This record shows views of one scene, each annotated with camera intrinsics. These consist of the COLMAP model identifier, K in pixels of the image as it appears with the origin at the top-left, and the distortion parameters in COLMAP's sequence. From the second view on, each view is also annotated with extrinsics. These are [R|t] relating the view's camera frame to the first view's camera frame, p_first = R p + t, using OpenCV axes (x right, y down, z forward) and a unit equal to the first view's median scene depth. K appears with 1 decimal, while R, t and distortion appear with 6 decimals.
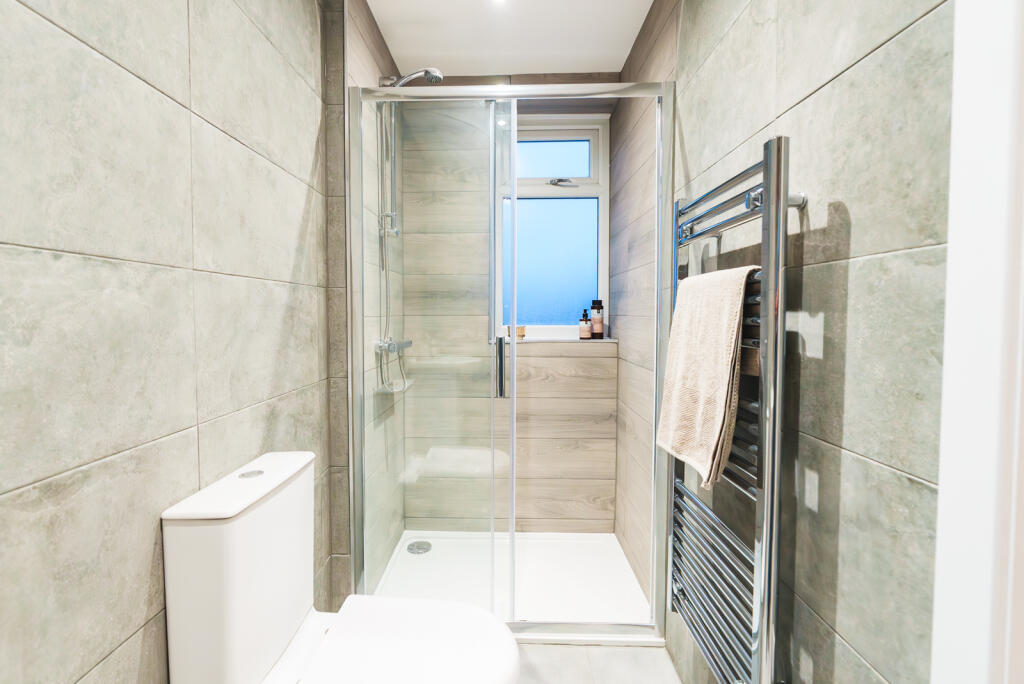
lens RADIAL K [[480.3, 0, 485.5], [0, 480.3, 331.0], [0, 0, 1]] dist [-0.008422, -0.000480]
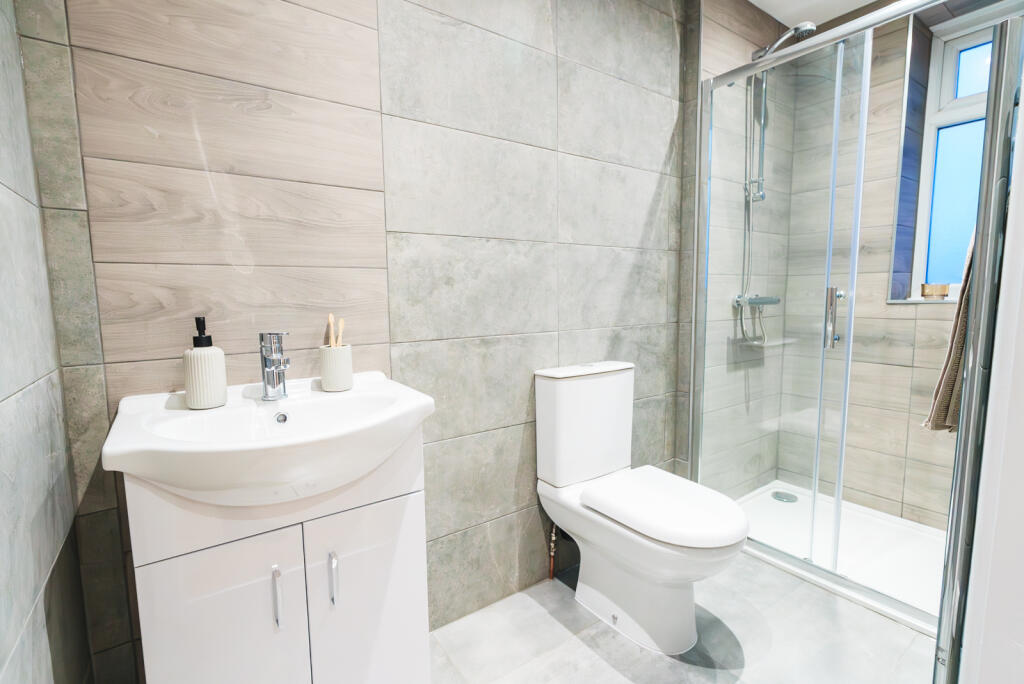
lens RADIAL K [[480.3, 0, 516.7], [0, 480.3, 344.7], [0, 0, 1]] dist [-0.008422, -0.000480]
pose [[0.614945, 0.071057, -0.785362, 0.545795], [-0.015865, 0.996845, 0.077769, 0.084464], [0.788410, -0.035364, 0.614132, -0.169860]]
